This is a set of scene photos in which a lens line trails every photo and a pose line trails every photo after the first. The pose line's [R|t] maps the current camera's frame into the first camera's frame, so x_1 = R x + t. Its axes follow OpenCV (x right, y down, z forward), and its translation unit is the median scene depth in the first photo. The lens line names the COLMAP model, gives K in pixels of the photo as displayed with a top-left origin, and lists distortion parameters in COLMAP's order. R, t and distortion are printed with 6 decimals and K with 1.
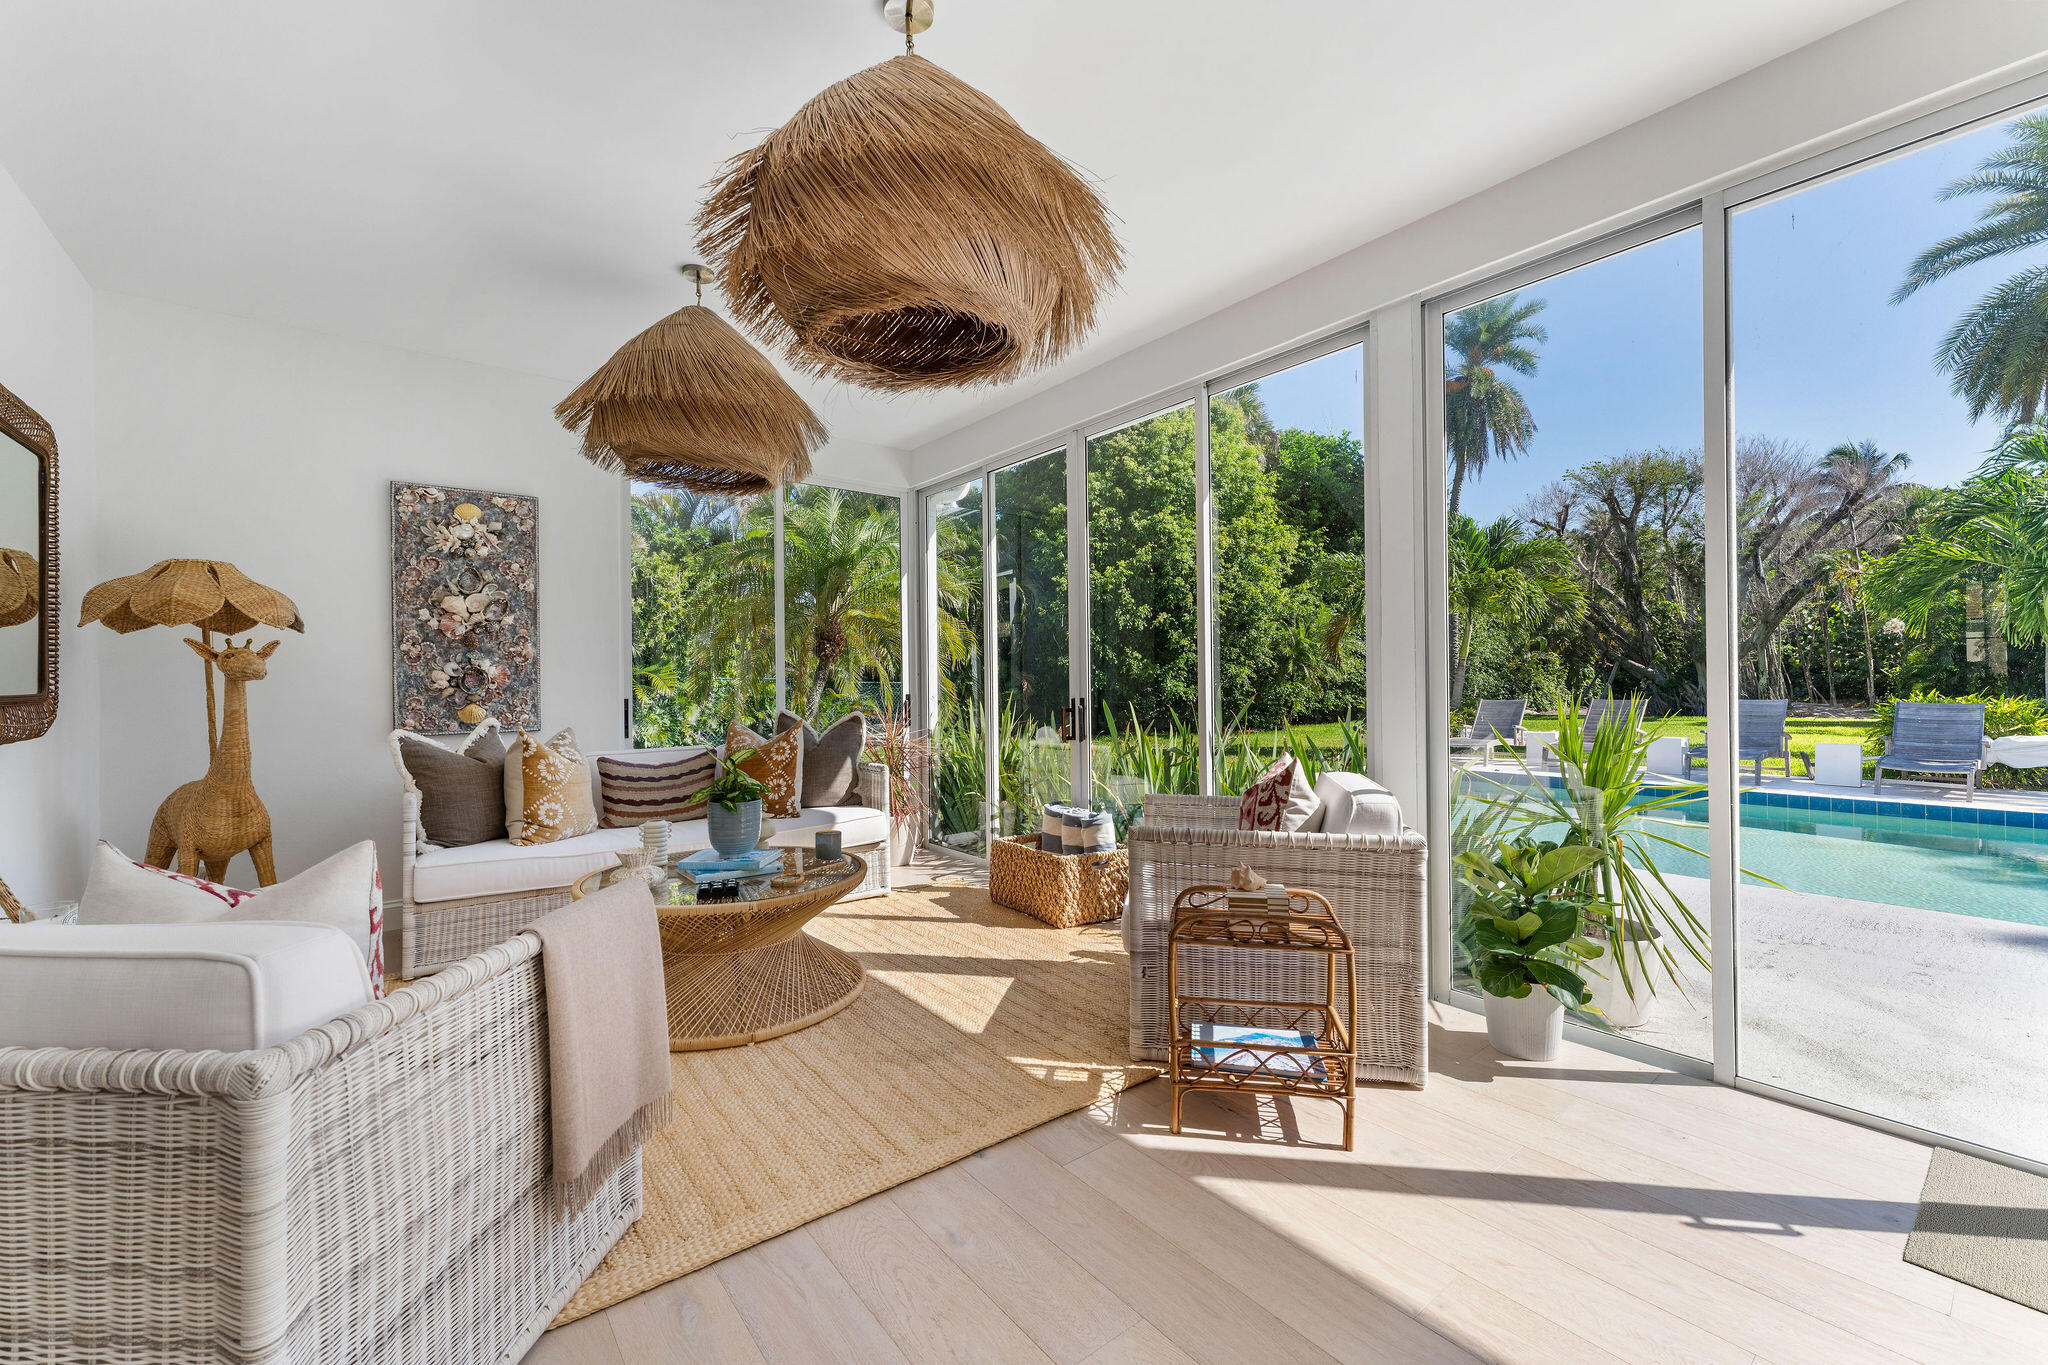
lens RADIAL K [[815.5, 0, 1024.0], [0, 815.5, 682.5], [0, 0, 1]] dist [-0.000799, 0.000302]
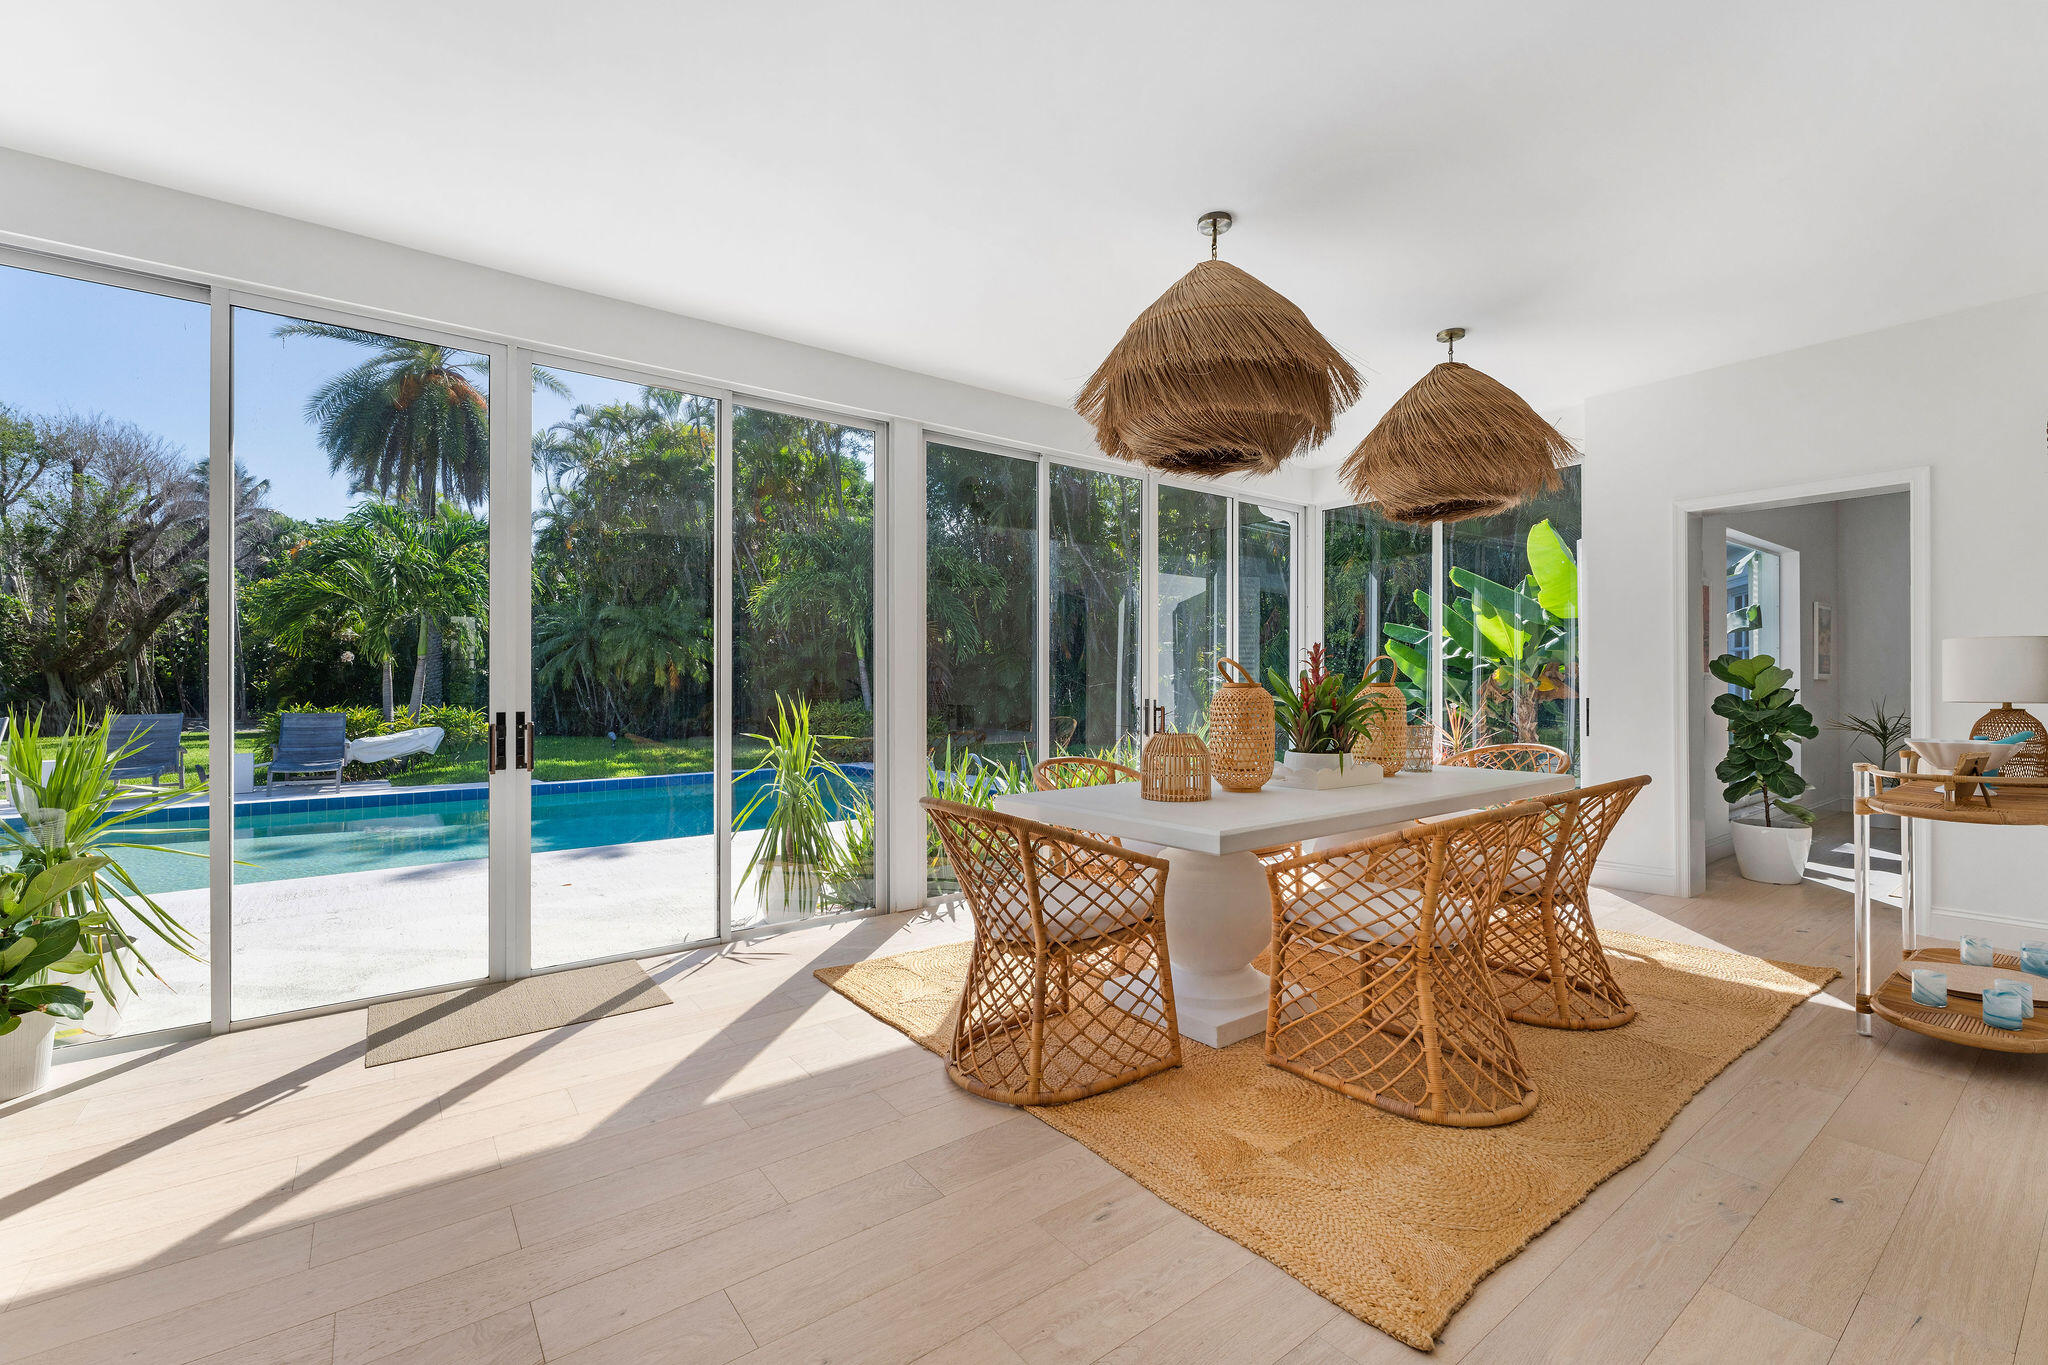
lens RADIAL K [[856.6, 0, 1020.9], [0, 856.6, 674.9], [0, 0, 1]] dist [-0.001200, -0.000008]
pose [[0.023661, 0.020286, 0.999514, -0.232014], [0.004420, 0.999782, -0.020396, -0.000484], [-0.999710, 0.004901, 0.023566, -0.125529]]
